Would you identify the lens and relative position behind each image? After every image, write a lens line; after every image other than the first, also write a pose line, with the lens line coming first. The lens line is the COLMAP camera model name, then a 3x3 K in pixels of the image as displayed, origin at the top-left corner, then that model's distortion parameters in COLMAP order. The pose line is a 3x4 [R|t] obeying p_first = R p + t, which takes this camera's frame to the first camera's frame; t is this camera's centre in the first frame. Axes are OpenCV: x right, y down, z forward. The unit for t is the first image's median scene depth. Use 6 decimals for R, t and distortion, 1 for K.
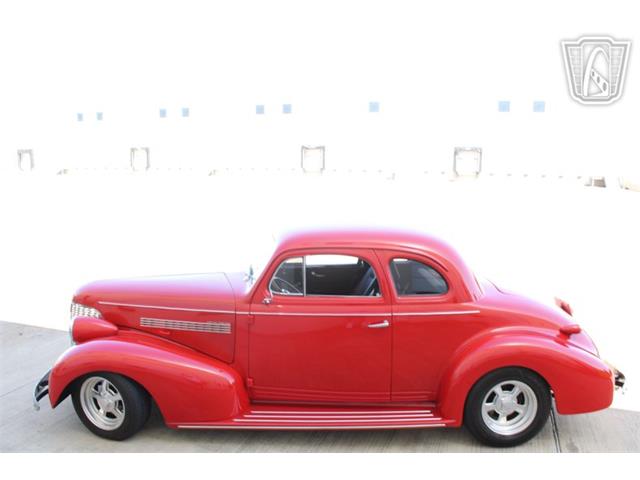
lens RADIAL K [[565.4, 0, 320.0], [0, 565.4, 240.0], [0, 0, 1]] dist [-0.161543, 0.168426]
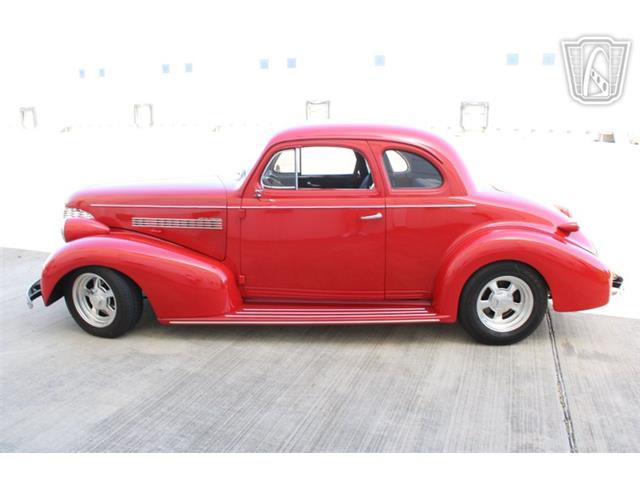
lens RADIAL K [[565.4, 0, 320.0], [0, 565.4, 240.0], [0, 0, 1]] dist [-0.161543, 0.168426]
pose [[0.999945, -0.001967, -0.010287, 0.022827], [0.002724, 0.997244, 0.074145, 0.112547], [0.010113, -0.074169, 0.997194, 0.012917]]
